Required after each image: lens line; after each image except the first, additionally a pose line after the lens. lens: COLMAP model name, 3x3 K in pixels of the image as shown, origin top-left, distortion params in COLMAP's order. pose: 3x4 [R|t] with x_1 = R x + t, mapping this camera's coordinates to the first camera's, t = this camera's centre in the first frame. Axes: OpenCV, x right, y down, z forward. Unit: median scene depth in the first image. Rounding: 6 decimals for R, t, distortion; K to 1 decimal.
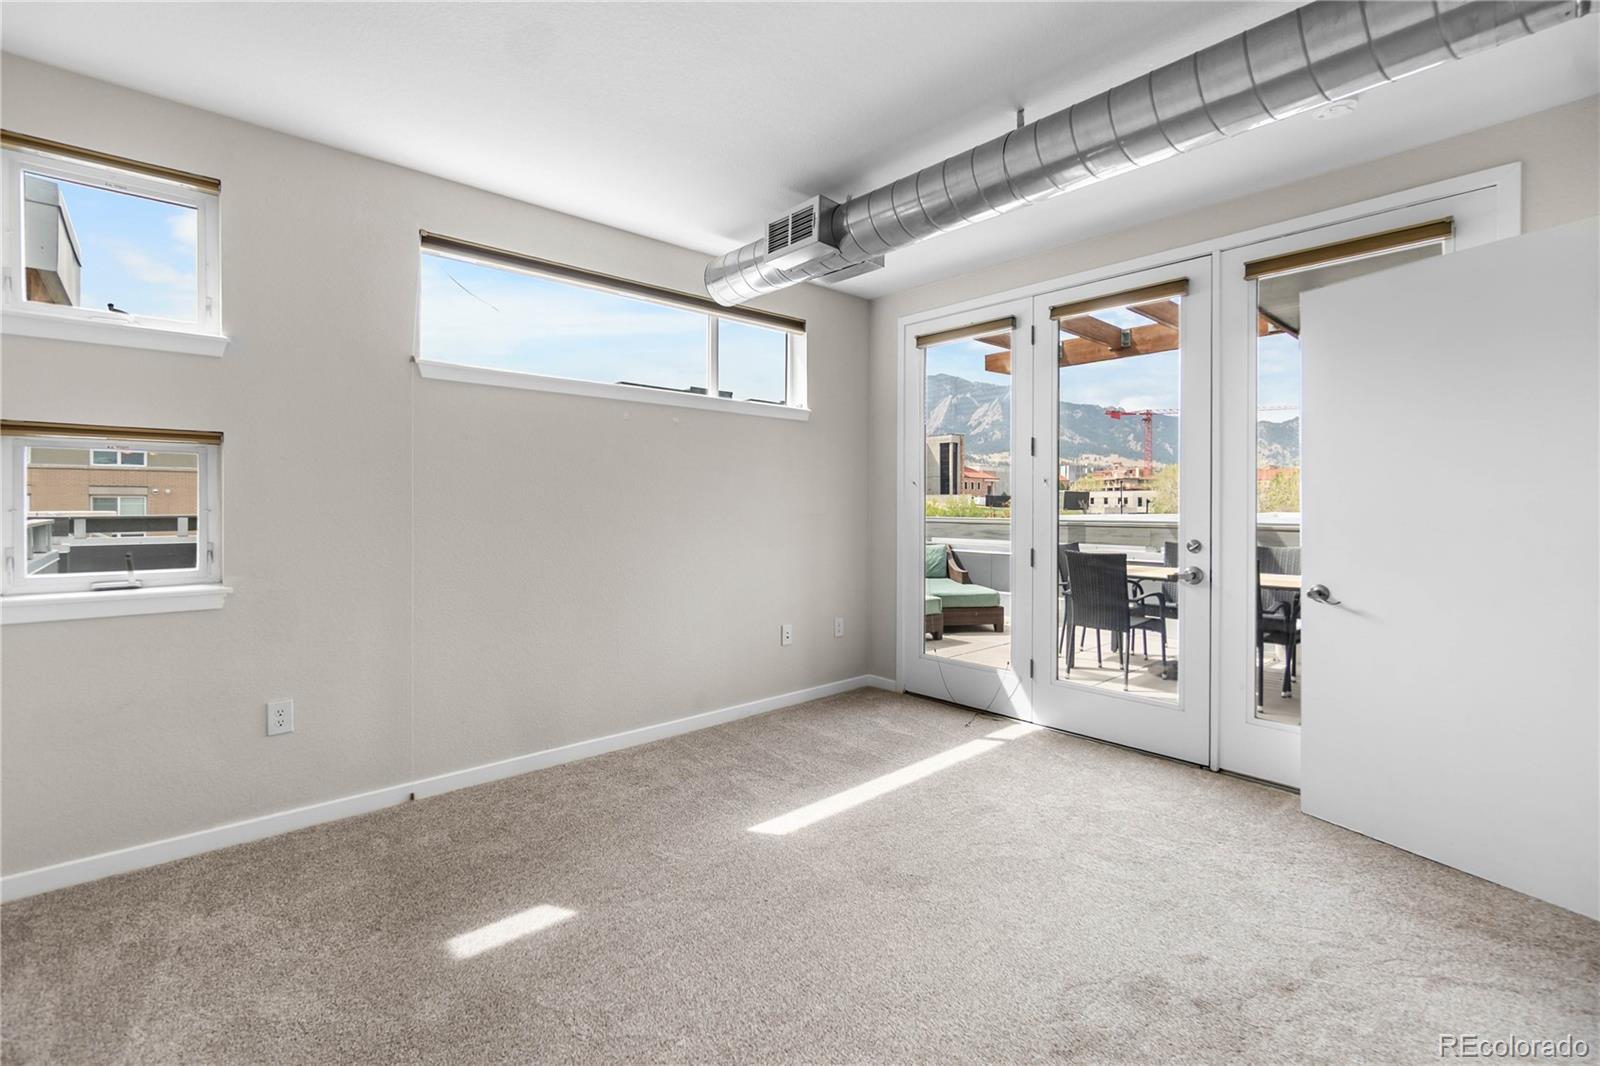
lens RADIAL K [[690.8, 0, 777.6], [0, 690.8, 519.9], [0, 0, 1]] dist [-0.004901, 0.000540]
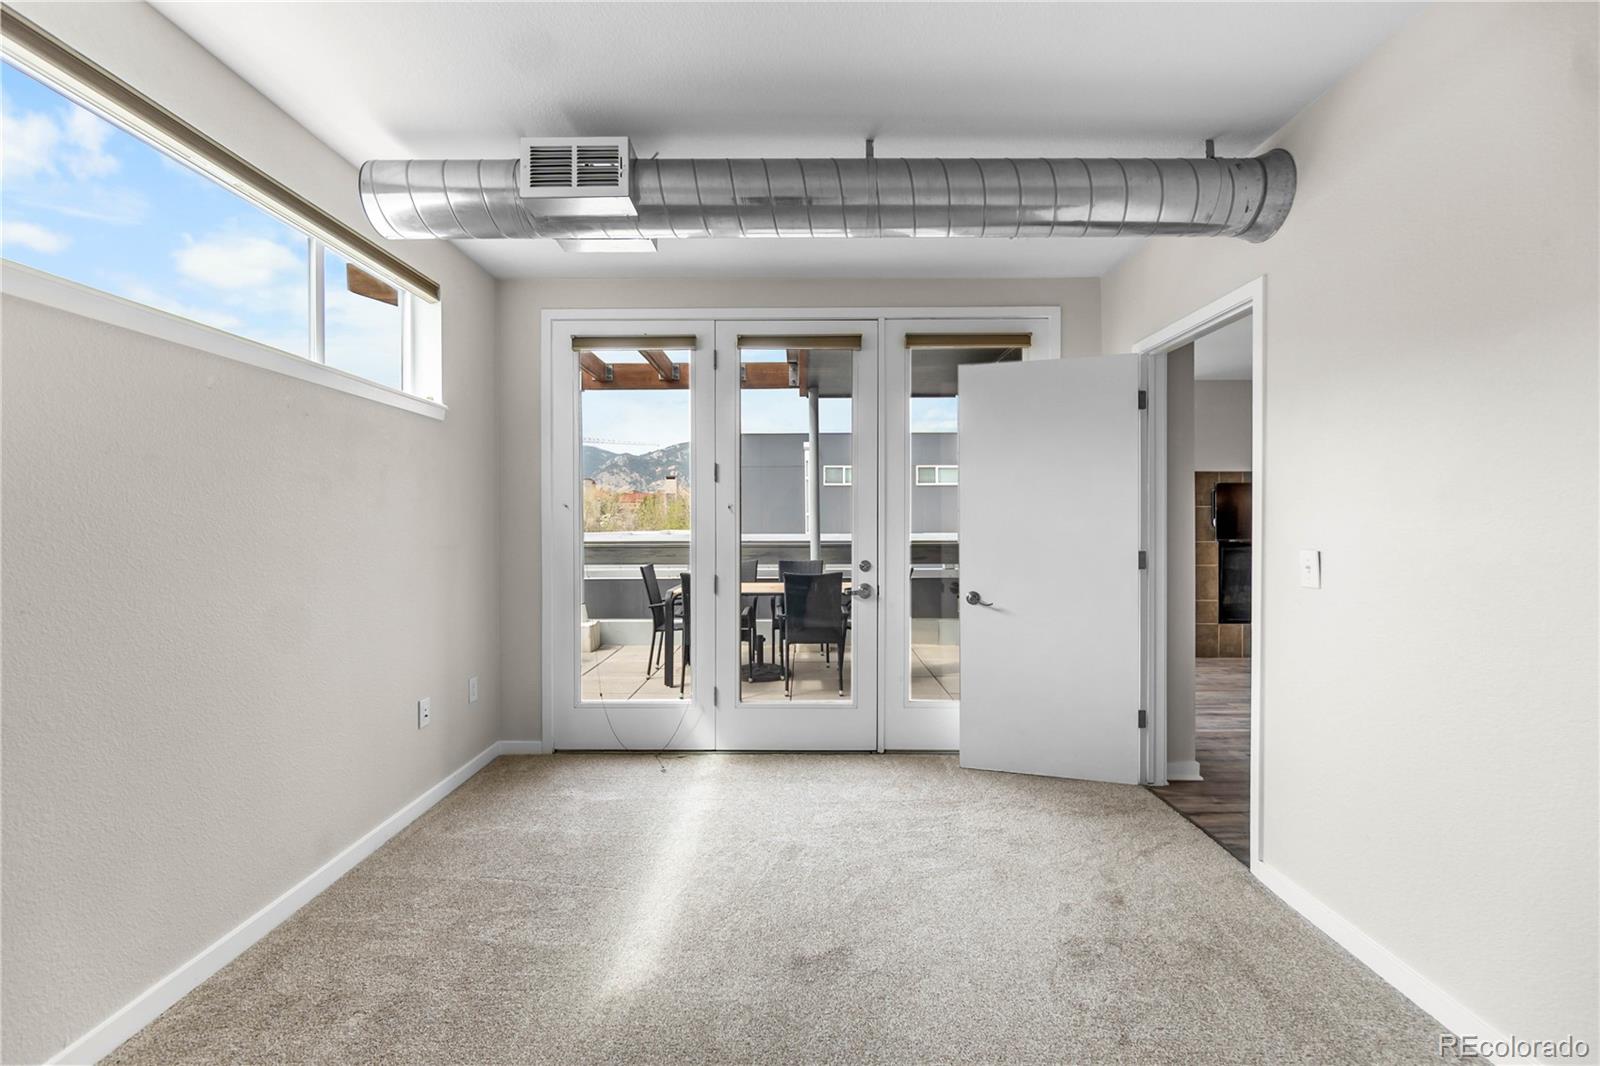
lens RADIAL K [[690.8, 0, 778.0], [0, 690.8, 539.2], [0, 0, 1]] dist [-0.004901, 0.000540]
pose [[0.674345, -0.018773, 0.738177, -0.370328], [0.018457, 0.999793, 0.008566, -0.020761], [-0.738185, 0.007848, 0.674552, 0.325379]]
